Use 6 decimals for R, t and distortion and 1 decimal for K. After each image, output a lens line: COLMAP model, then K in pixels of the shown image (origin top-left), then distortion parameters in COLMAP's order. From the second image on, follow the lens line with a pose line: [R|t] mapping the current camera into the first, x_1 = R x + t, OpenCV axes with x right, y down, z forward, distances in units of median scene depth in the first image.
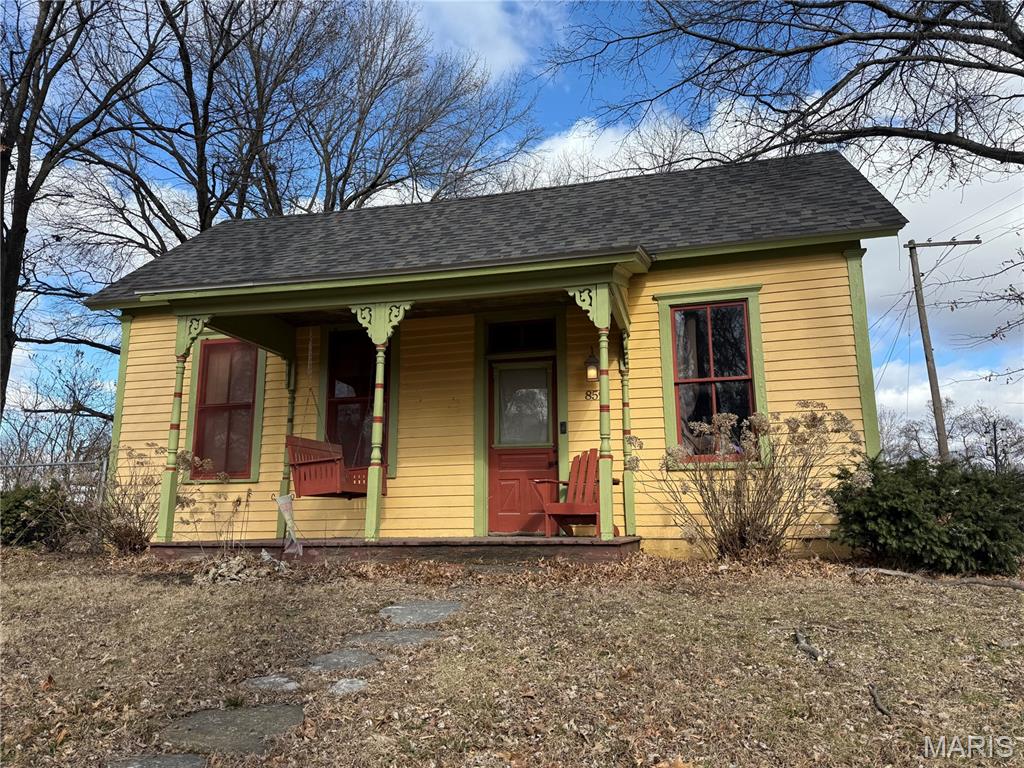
lens RADIAL K [[709.9, 0, 512.0], [0, 709.9, 384.0], [0, 0, 1]] dist [0.129362, -0.188772]
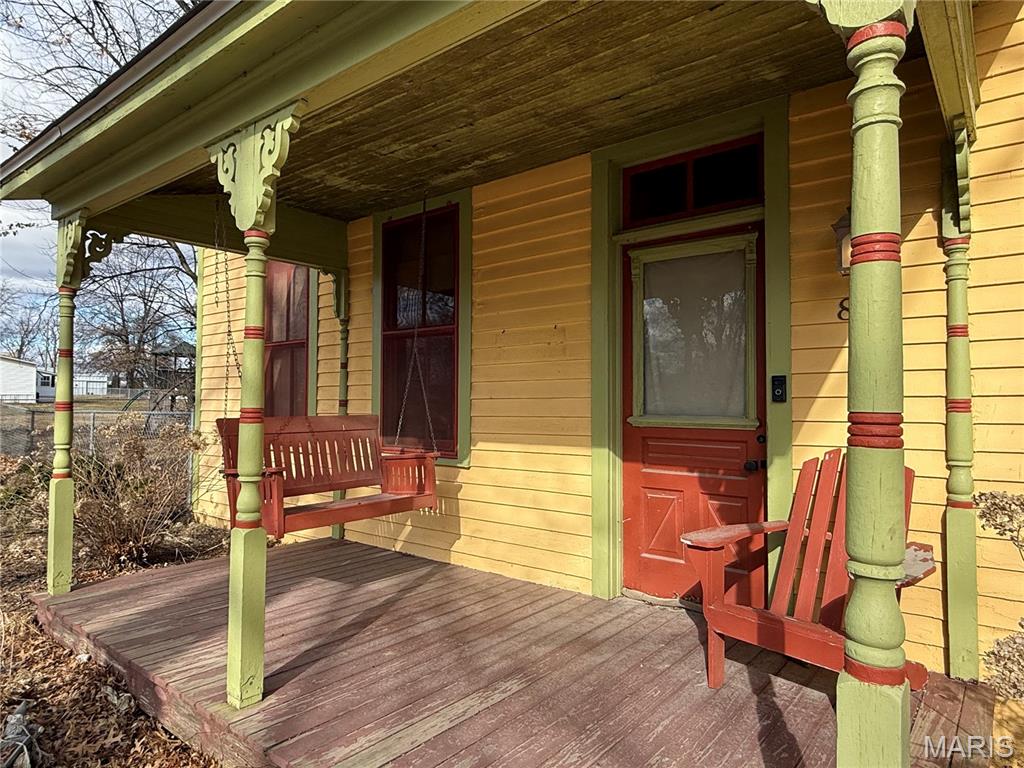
lens RADIAL K [[631.2, 0, 512.0], [0, 631.2, 384.0], [0, 0, 1]] dist [0.010040, 0.001168]
pose [[0.912359, -0.004933, -0.409361, 0.080825], [0.072249, 0.986173, 0.149141, -0.009771], [0.402965, -0.165646, 0.900100, 0.587106]]
